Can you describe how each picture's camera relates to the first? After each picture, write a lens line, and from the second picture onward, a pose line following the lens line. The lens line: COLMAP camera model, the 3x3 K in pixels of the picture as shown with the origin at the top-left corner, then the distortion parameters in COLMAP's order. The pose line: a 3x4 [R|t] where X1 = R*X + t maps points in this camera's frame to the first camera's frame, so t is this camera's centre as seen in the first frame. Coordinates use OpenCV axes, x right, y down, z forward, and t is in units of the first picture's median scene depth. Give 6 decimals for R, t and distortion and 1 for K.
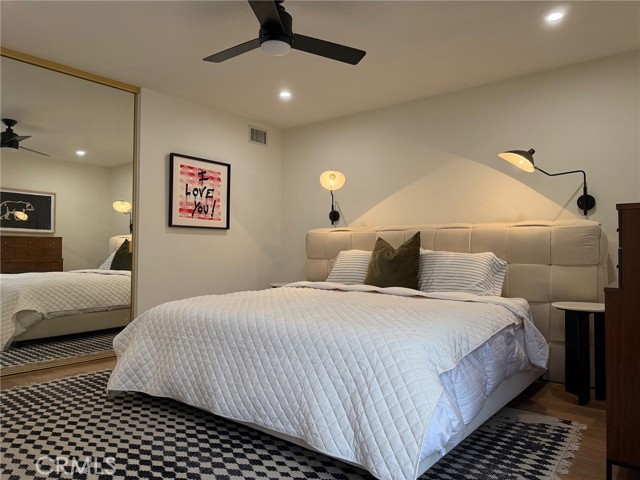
lens RADIAL K [[447.6, 0, 322.6], [0, 447.6, 240.0], [0, 0, 1]] dist [0.081854, -0.108968]
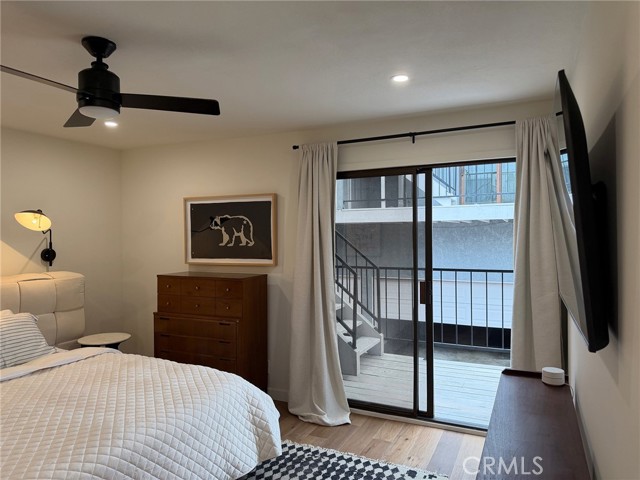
lens RADIAL K [[447.6, 0, 322.6], [0, 447.6, 240.0], [0, 0, 1]] dist [0.081854, -0.108968]
pose [[-0.230786, -0.008539, 0.972967, -1.079549], [-0.006780, 0.999951, 0.007168, -0.196039], [-0.972981, -0.004943, -0.230832, 0.833186]]
